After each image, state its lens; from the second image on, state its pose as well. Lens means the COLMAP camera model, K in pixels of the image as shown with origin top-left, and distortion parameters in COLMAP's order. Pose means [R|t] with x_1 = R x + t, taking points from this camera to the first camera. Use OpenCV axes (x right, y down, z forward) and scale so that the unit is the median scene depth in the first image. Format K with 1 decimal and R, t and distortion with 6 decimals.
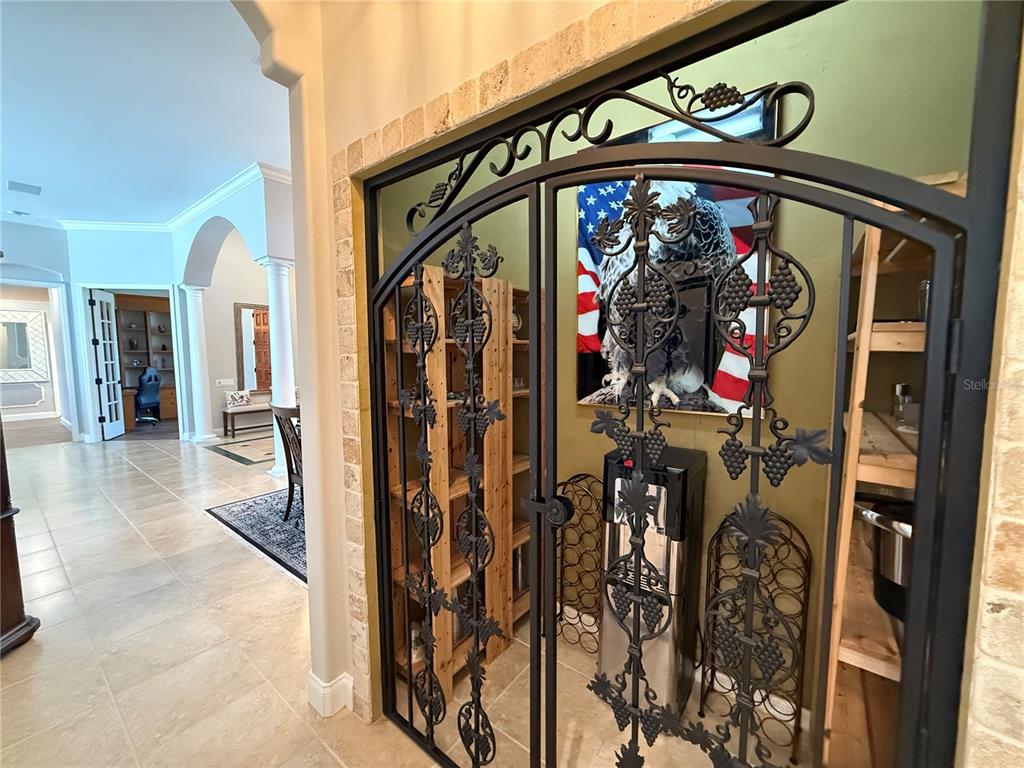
lens RADIAL K [[406.7, 0, 512.0], [0, 406.7, 383.9], [0, 0, 1]] dist [0.001558, -0.001088]
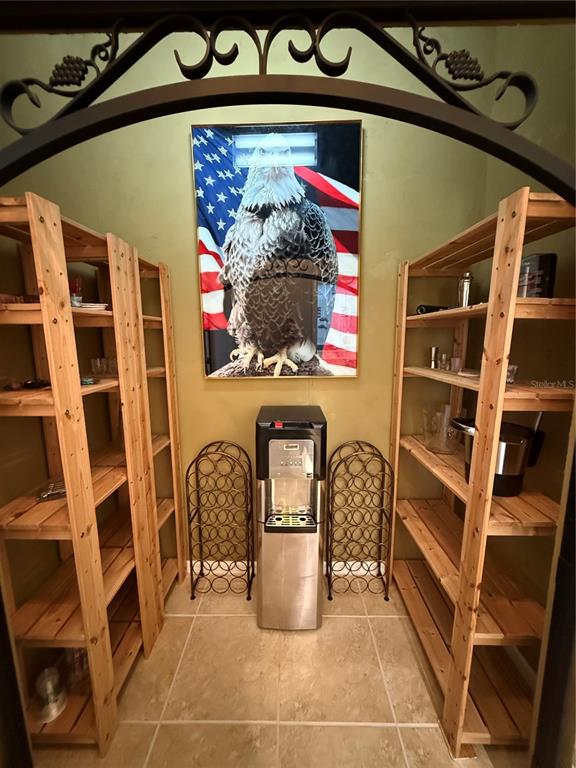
lens RADIAL K [[305.0, 0, 286.3], [0, 305.0, 381.6], [0, 0, 1]] dist [0.001558, -0.001088]
pose [[0.803487, -0.092084, 0.588157, -0.164284], [0.054026, 0.995167, 0.082002, 0.003239], [-0.592865, -0.034112, 0.804579, 0.265278]]
